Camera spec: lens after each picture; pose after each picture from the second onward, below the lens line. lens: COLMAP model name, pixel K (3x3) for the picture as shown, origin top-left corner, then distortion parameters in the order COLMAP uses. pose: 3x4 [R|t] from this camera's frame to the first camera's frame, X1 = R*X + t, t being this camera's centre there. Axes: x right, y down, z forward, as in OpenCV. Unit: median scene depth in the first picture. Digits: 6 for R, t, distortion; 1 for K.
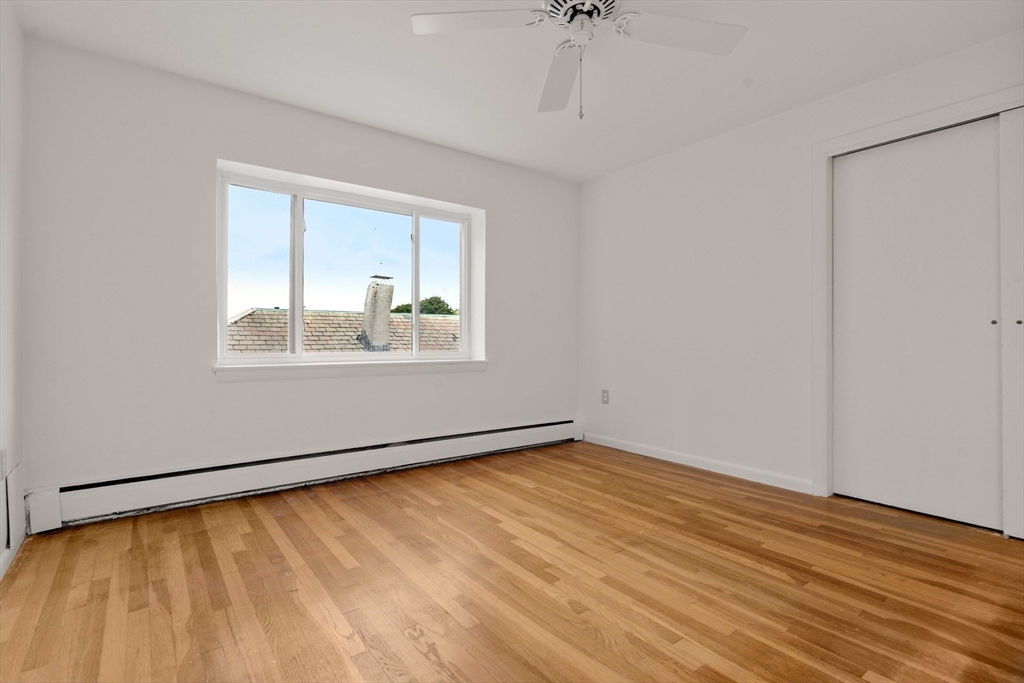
lens RADIAL K [[489.7, 0, 512.9], [0, 489.7, 339.3], [0, 0, 1]] dist [-0.001638, 0.000263]
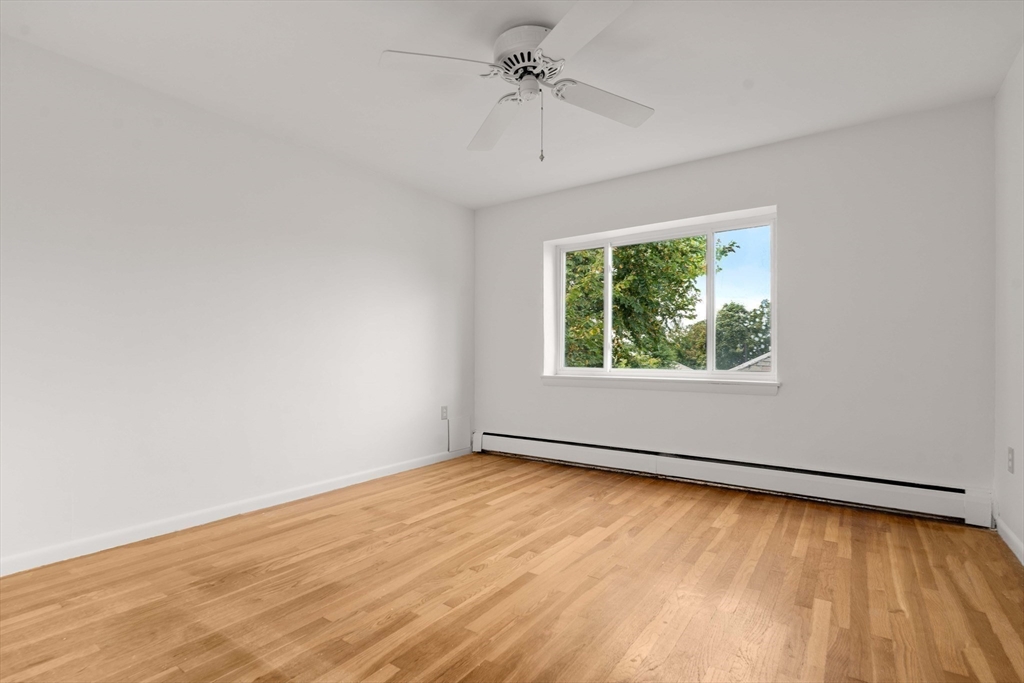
lens RADIAL K [[489.7, 0, 512.9], [0, 489.7, 339.3], [0, 0, 1]] dist [-0.001638, 0.000263]
pose [[0.306579, -0.033853, -0.951243, 0.897124], [-0.001043, 0.999355, -0.035901, -0.002297], [0.951845, 0.011998, 0.306346, 0.441465]]
